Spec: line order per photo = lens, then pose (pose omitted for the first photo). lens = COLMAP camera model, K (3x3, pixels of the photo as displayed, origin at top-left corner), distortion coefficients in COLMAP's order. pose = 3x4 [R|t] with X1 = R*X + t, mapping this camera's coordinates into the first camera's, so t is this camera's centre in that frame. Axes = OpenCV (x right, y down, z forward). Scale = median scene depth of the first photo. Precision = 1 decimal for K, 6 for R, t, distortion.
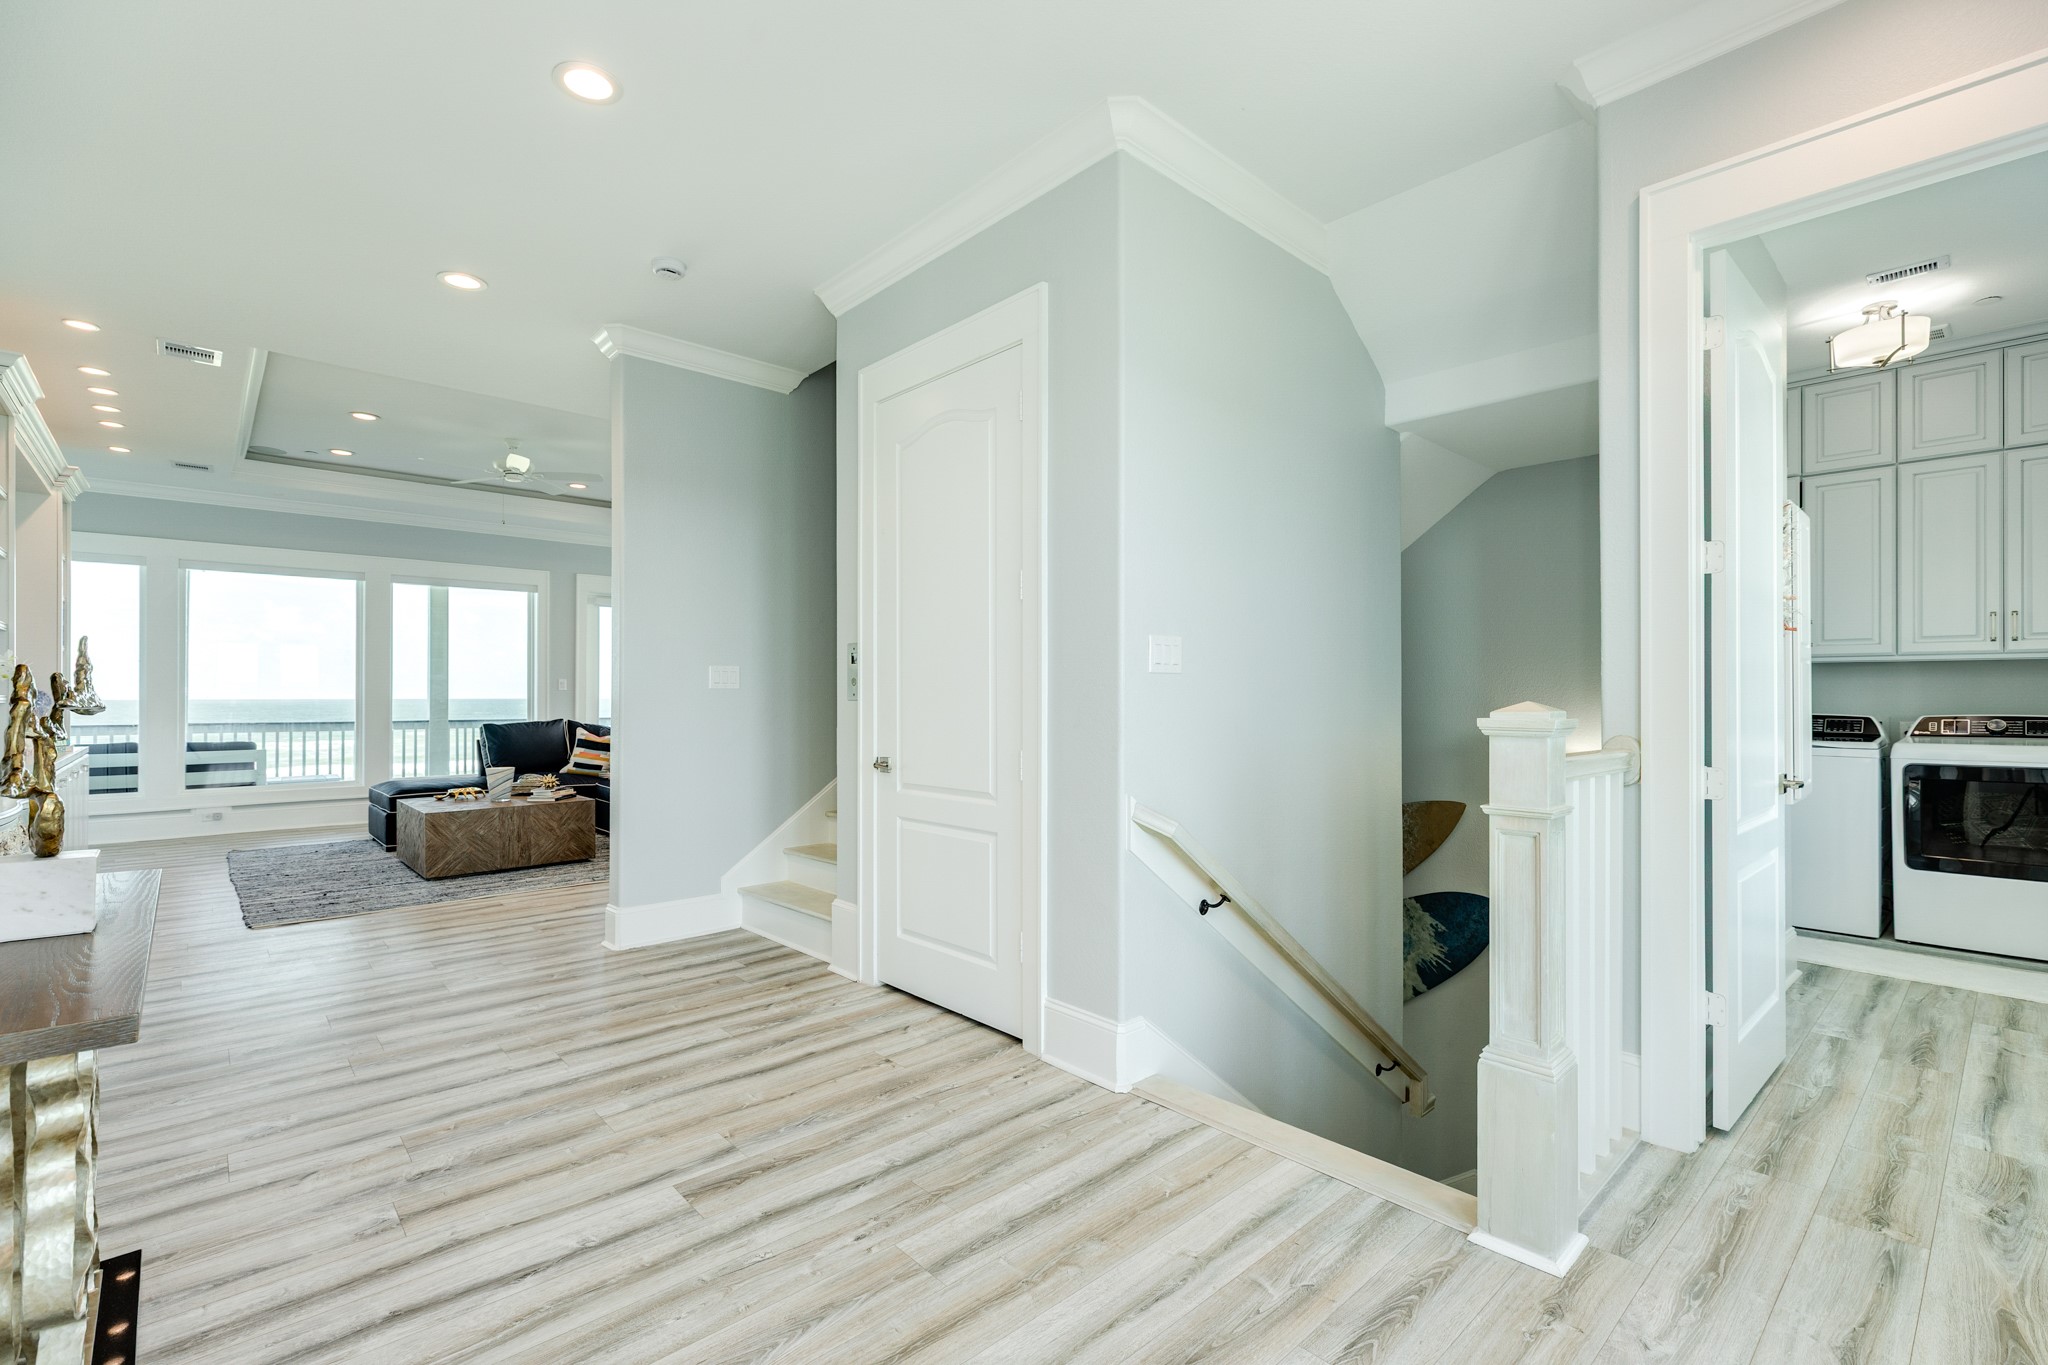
lens RADIAL K [[913.6, 0, 1026.6], [0, 913.6, 688.6], [0, 0, 1]] dist [0.006142, 0.000058]
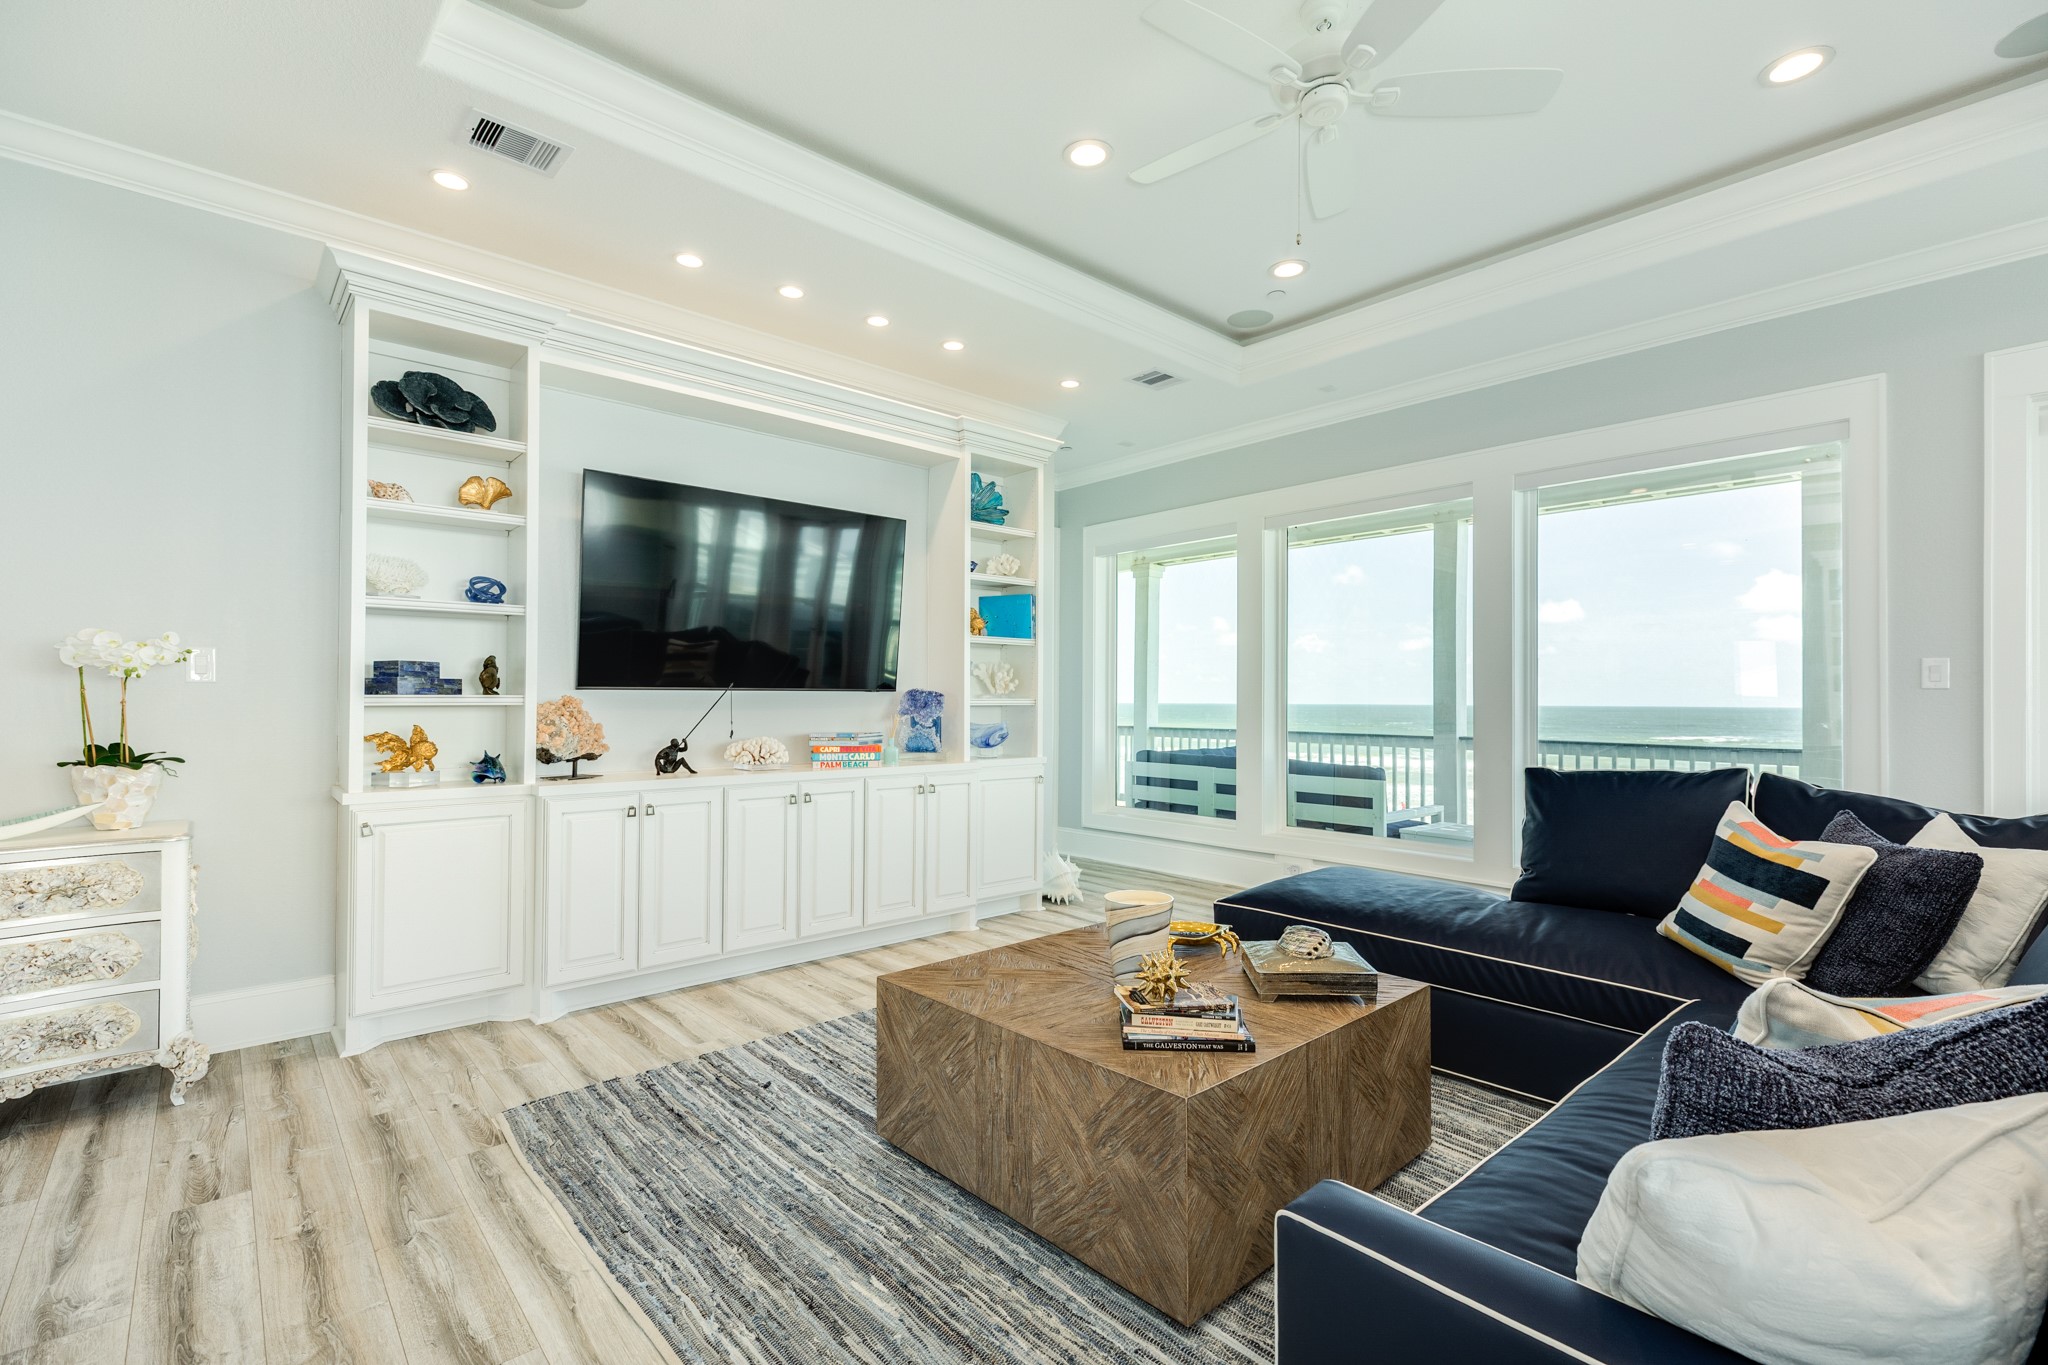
lens RADIAL K [[913.6, 0, 1026.6], [0, 913.6, 688.6], [0, 0, 1]] dist [0.006142, 0.000058]
pose [[-0.003904, -0.012355, -0.999916, -0.170615], [0.001061, 0.999923, -0.012359, 0.007317], [0.999992, -0.001109, -0.003891, 0.769919]]
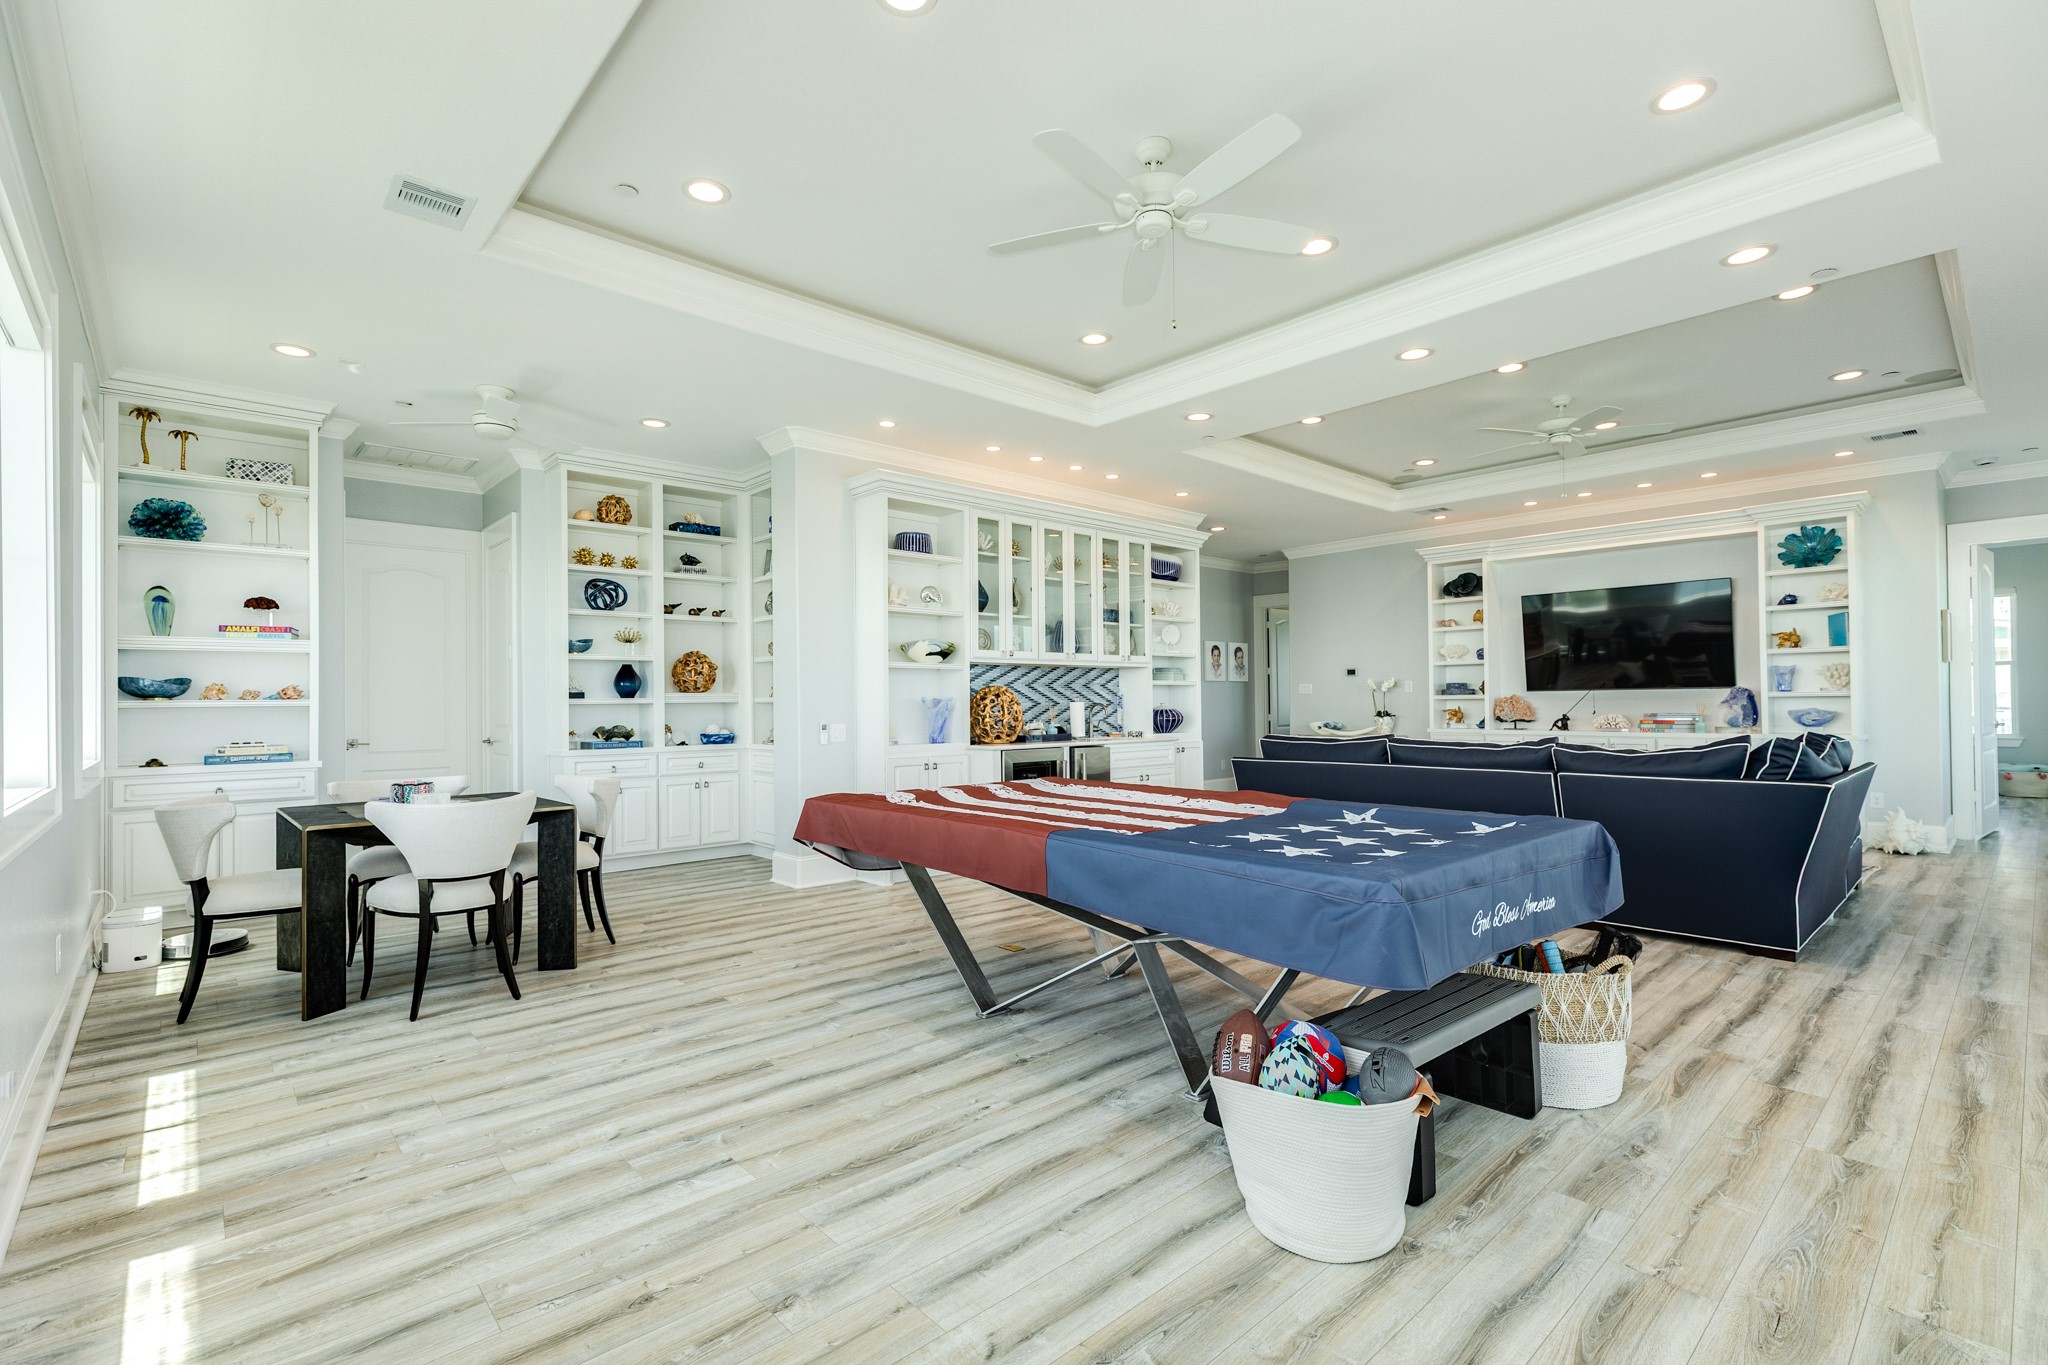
lens RADIAL K [[913.6, 0, 1026.6], [0, 913.6, 688.6], [0, 0, 1]] dist [0.006142, 0.000058]
pose [[-0.999856, 0.010075, -0.013652, -0.036794], [0.010368, 0.999715, -0.021519, 0.015406], [0.013431, -0.021657, -0.999675, 1.601868]]
